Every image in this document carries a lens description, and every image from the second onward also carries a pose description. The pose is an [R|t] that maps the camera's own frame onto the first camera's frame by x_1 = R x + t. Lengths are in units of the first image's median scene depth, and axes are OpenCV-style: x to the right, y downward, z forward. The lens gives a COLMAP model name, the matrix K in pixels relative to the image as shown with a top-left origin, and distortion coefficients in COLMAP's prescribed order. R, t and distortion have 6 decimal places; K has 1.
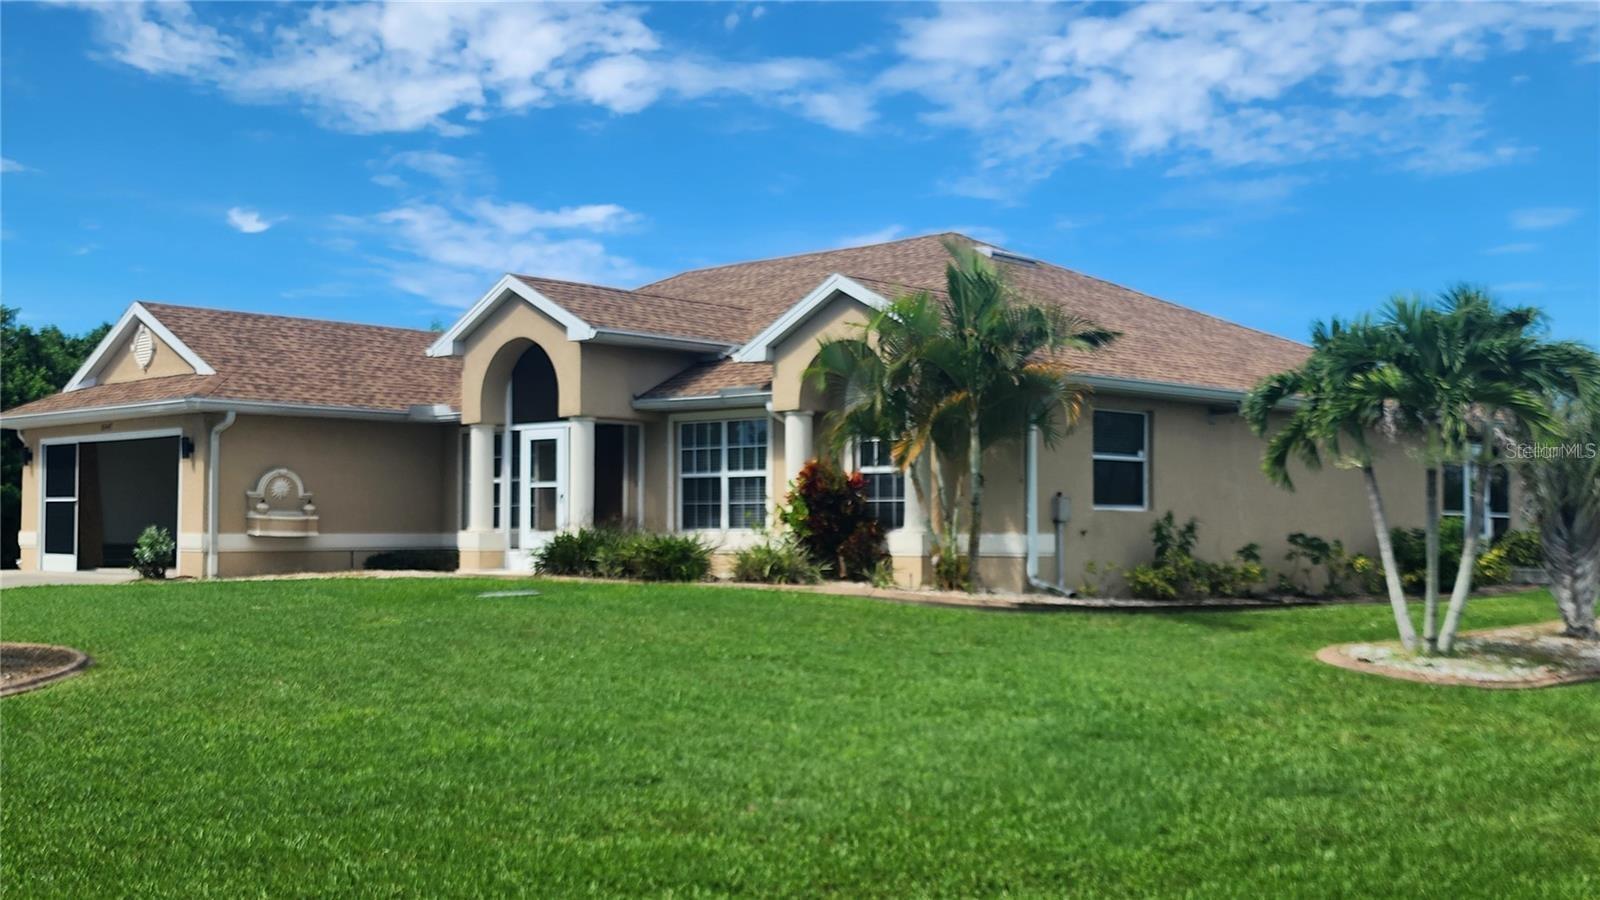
lens RADIAL K [[1670.2, 0, 807.1], [0, 1670.2, 449.7], [0, 0, 1]] dist [0.122271, -0.306213]
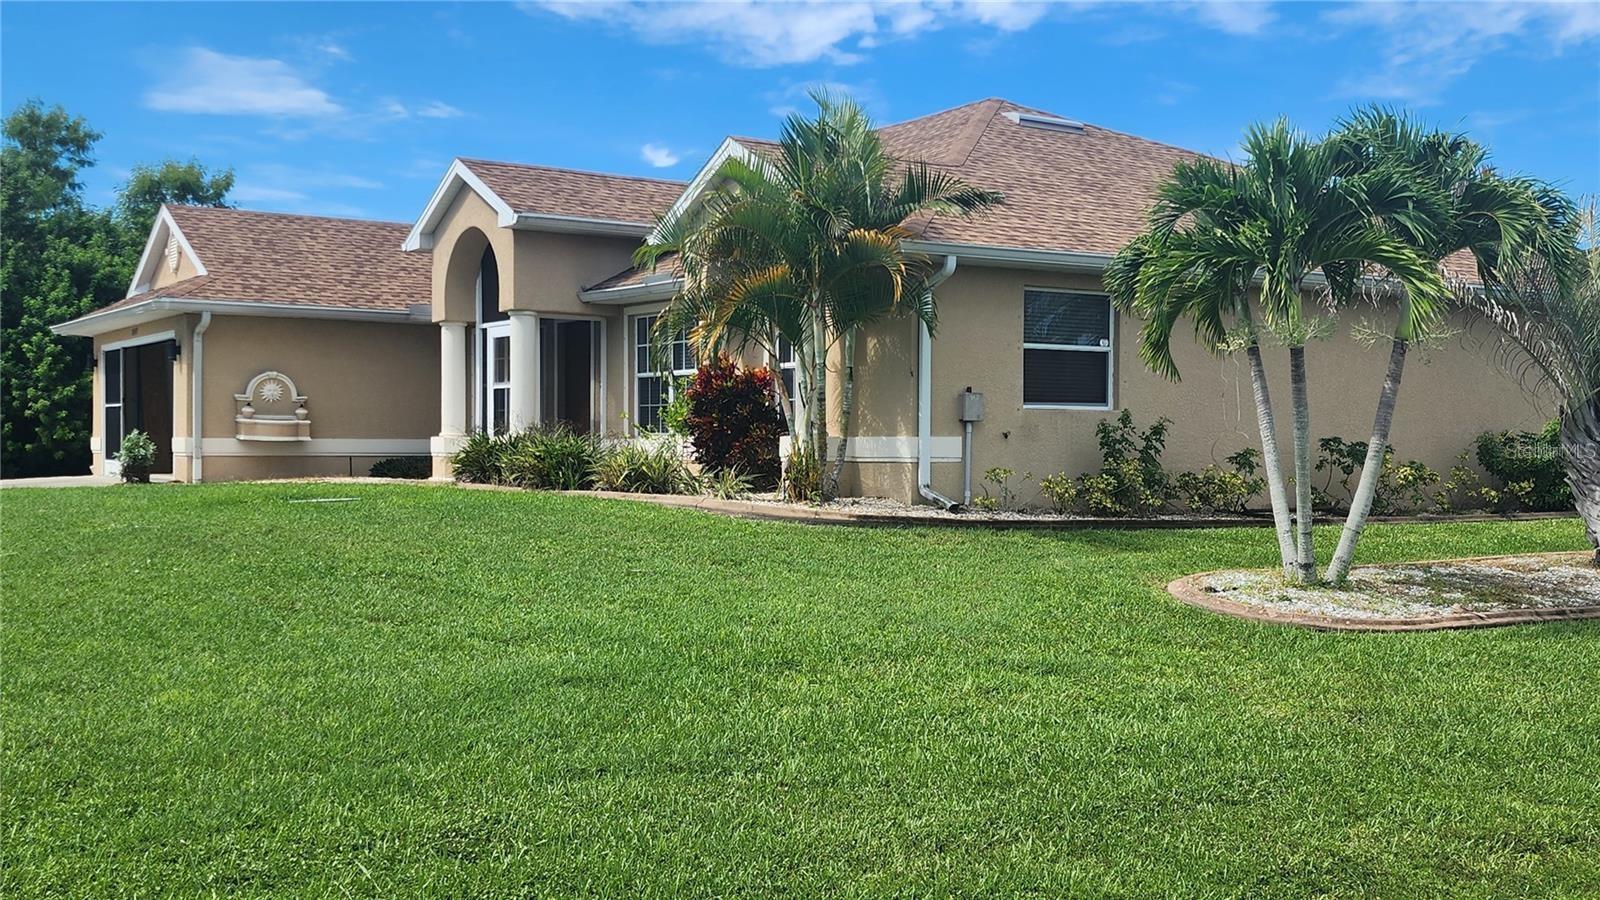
lens RADIAL K [[1670.2, 0, 807.1], [0, 1670.2, 449.7], [0, 0, 1]] dist [0.122271, -0.306213]
pose [[0.974079, 0.003351, -0.226184, 0.233113], [0.007367, 0.998890, 0.046525, 0.015018], [0.226088, -0.046985, 0.972973, 0.139423]]
